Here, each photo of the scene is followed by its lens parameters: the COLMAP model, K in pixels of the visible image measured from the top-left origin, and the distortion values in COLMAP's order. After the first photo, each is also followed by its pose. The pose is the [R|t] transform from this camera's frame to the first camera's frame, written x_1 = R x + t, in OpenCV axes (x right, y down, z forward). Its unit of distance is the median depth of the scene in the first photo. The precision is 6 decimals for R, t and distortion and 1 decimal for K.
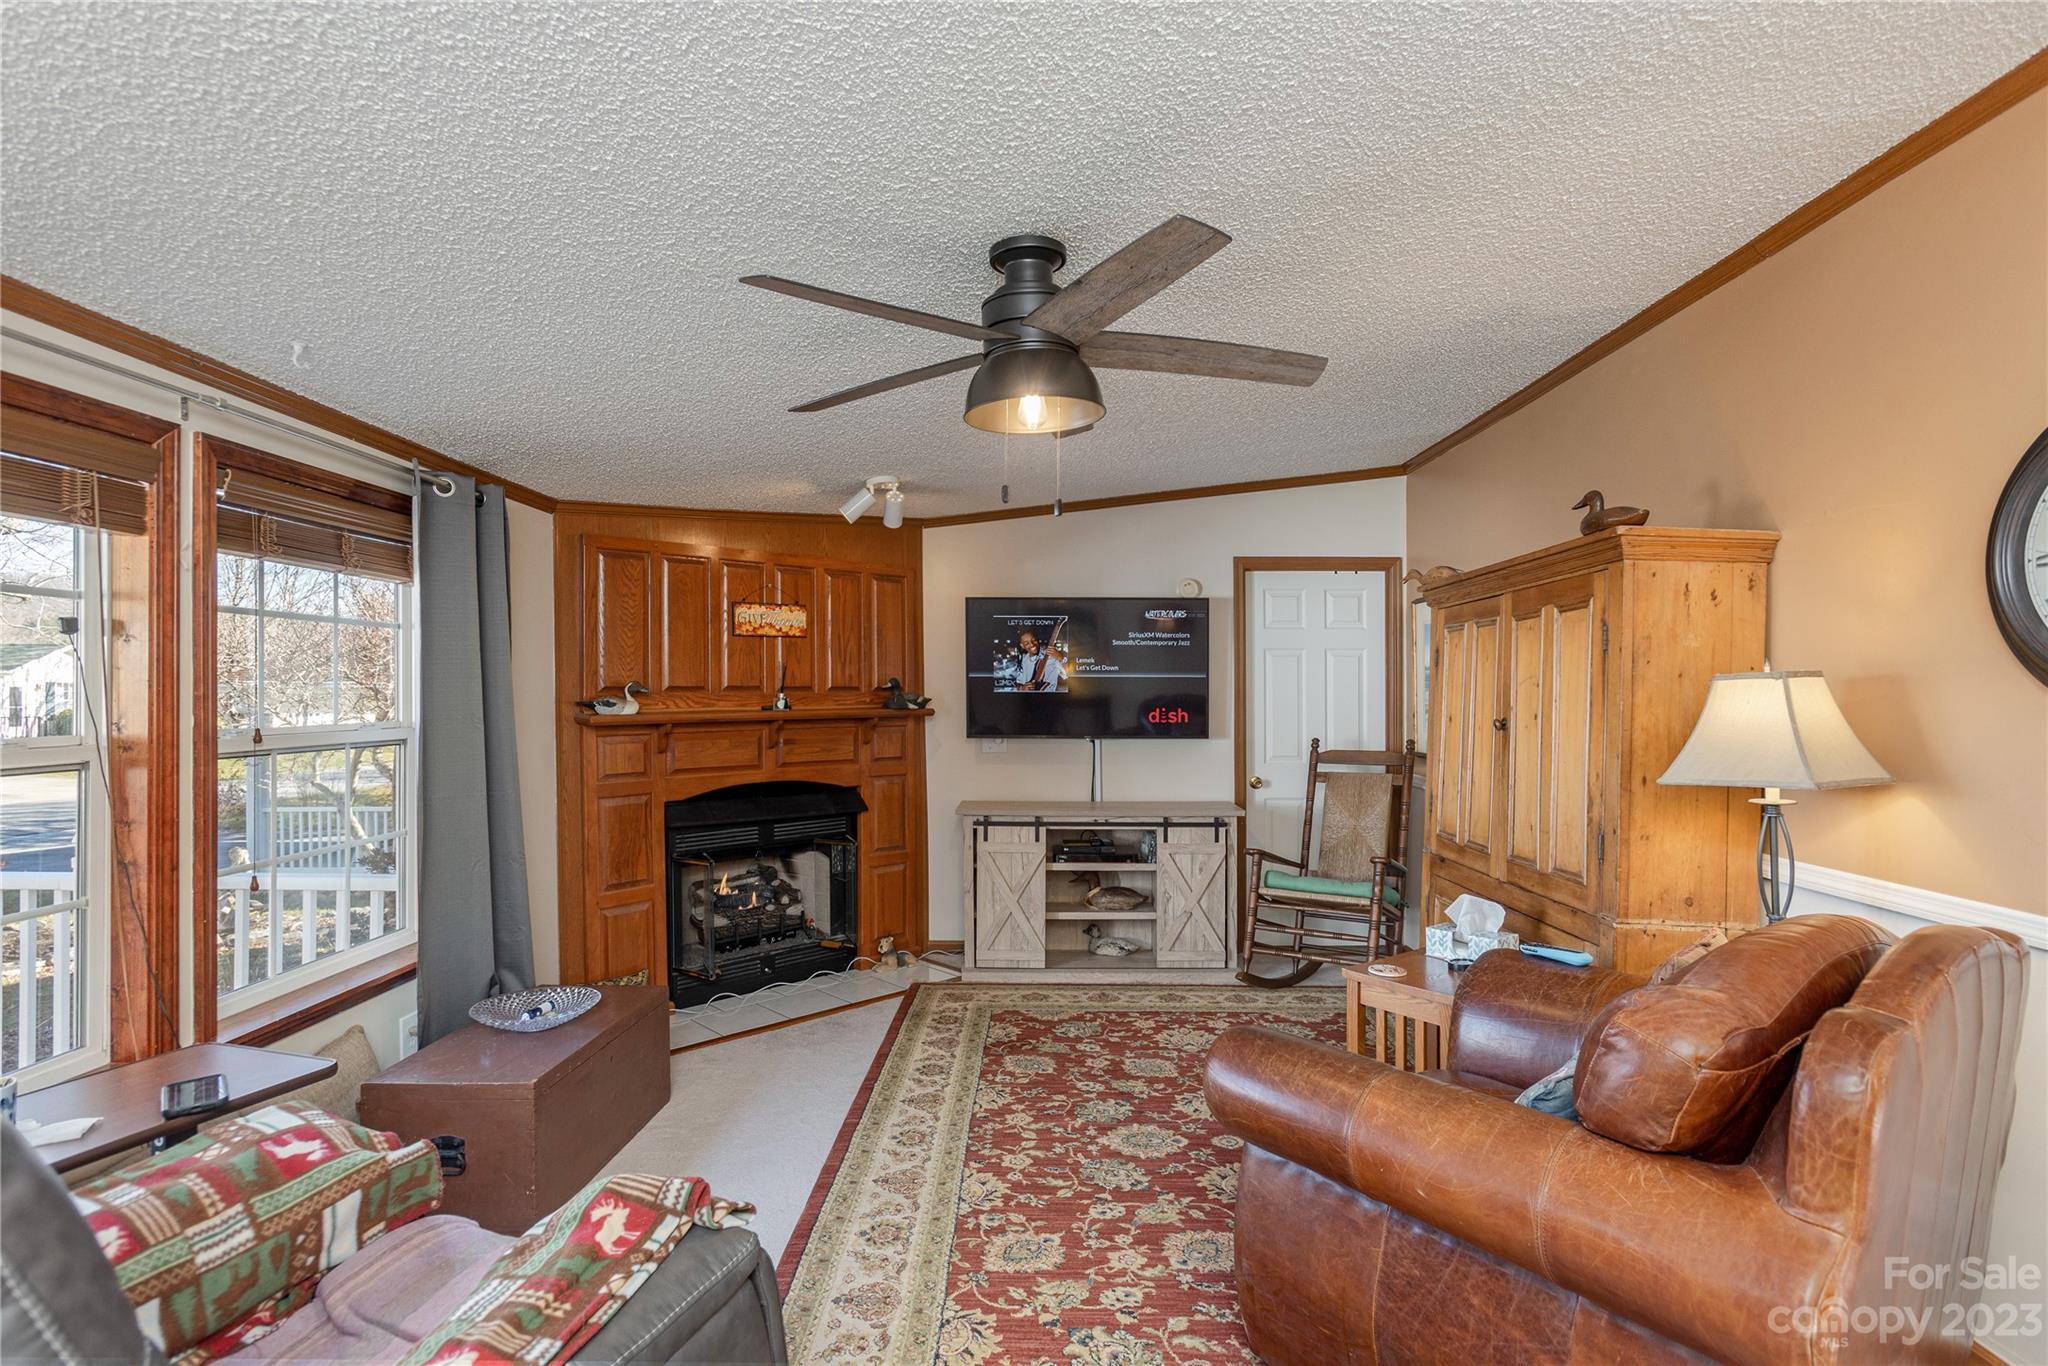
lens RADIAL K [[998.7, 0, 1024.0], [0, 998.7, 683.0], [0, 0, 1]] dist [-0.037340, 0.034359]
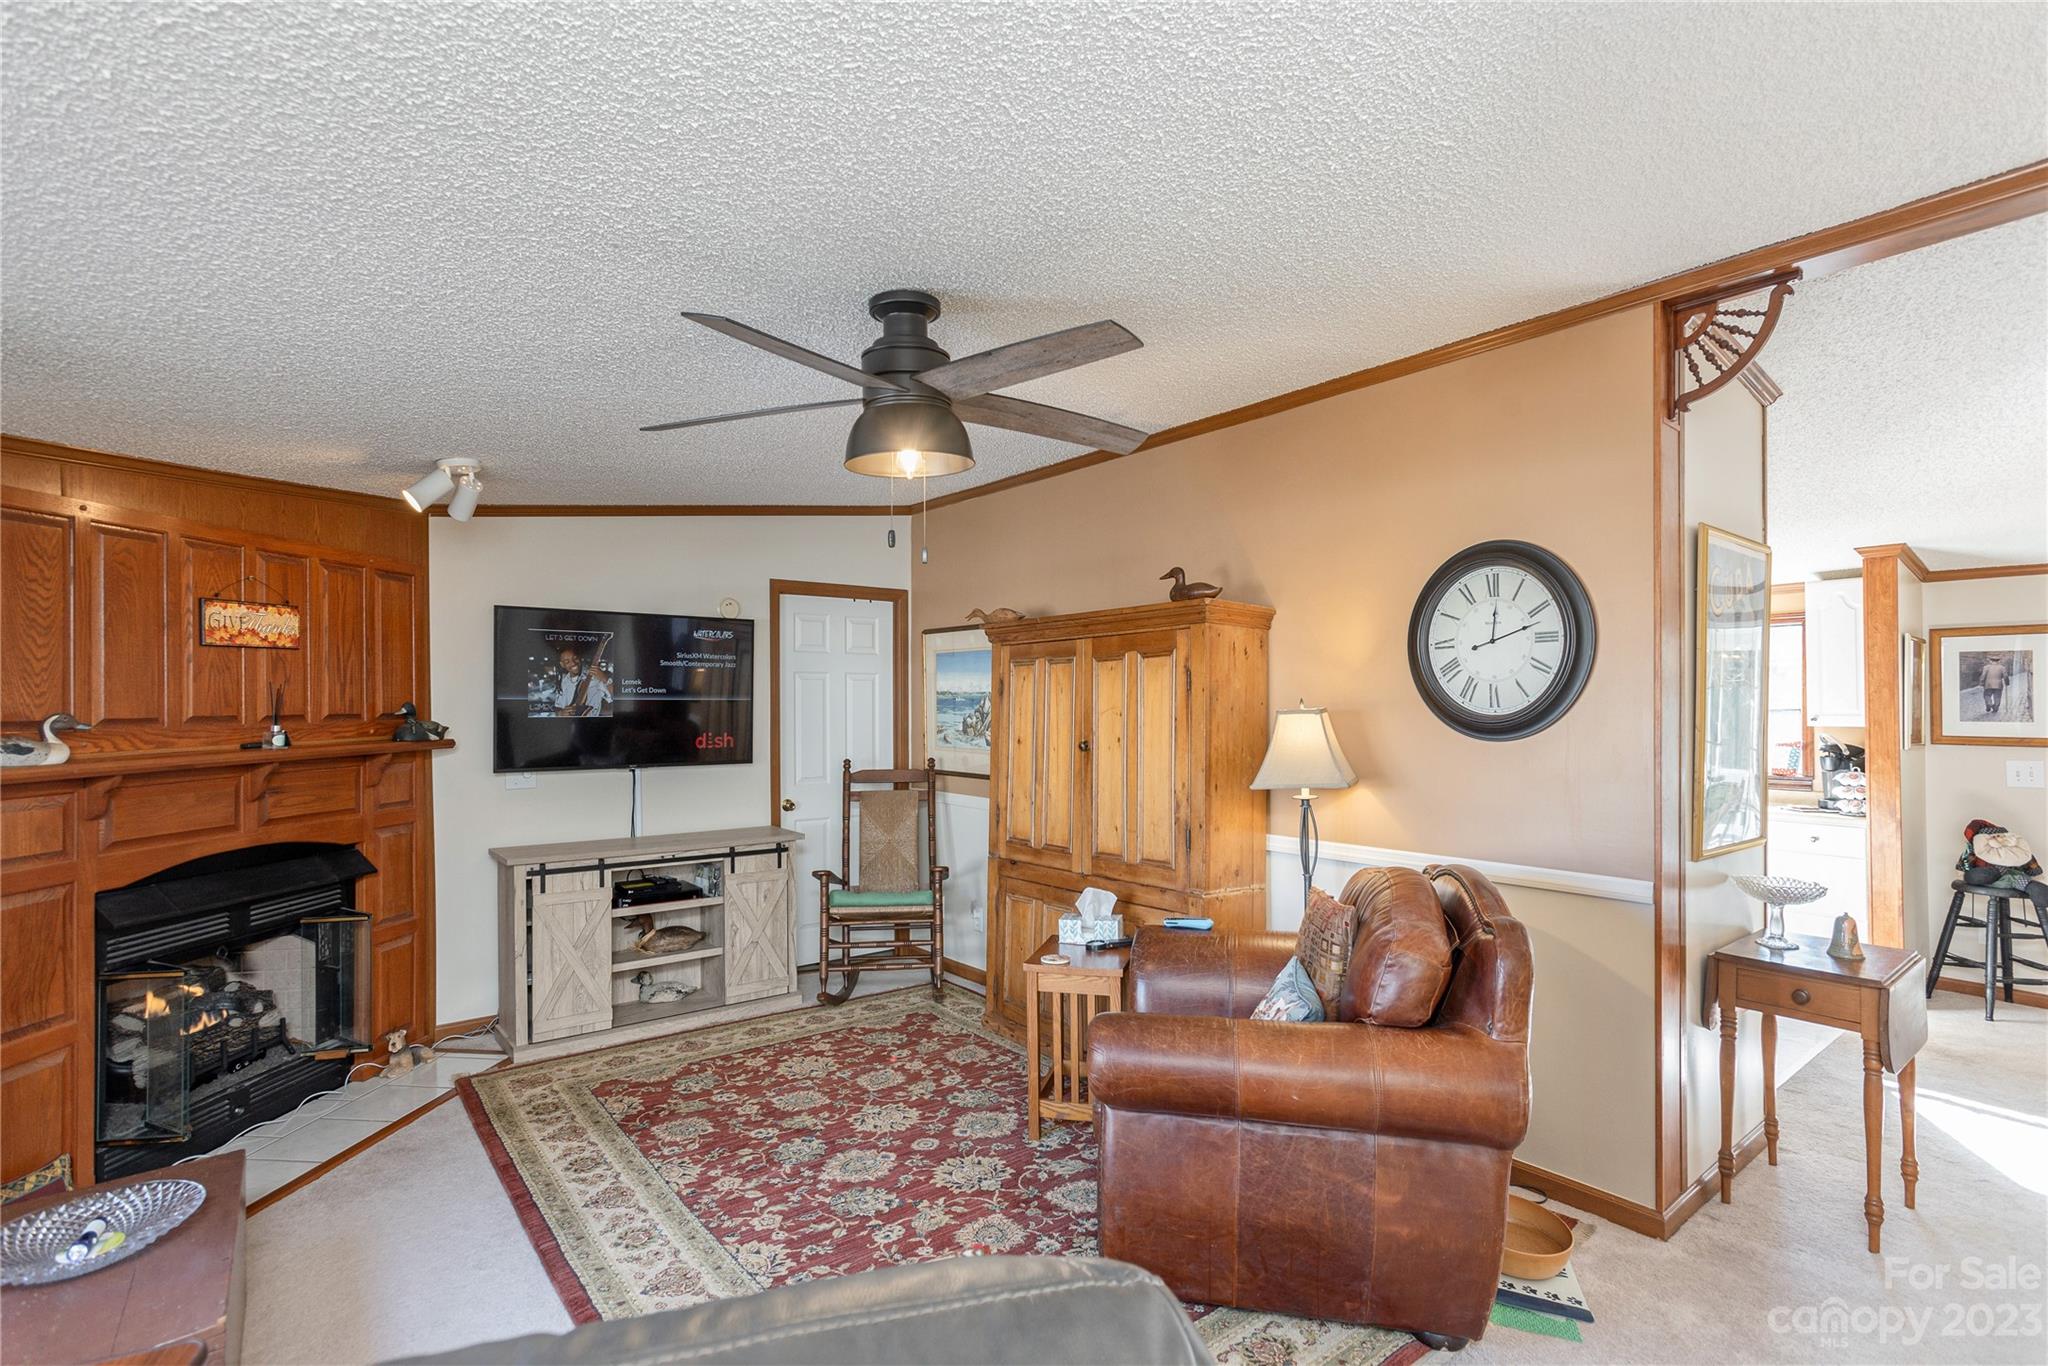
lens RADIAL K [[1041.4, 0, 1024.0], [0, 1041.4, 683.0], [0, 0, 1]] dist [-0.038379, 0.041655]
pose [[0.758584, 0.011601, 0.651472, -0.325000], [-0.007625, 0.999931, -0.008928, -0.018612], [-0.651531, 0.001806, 0.758620, 0.060445]]
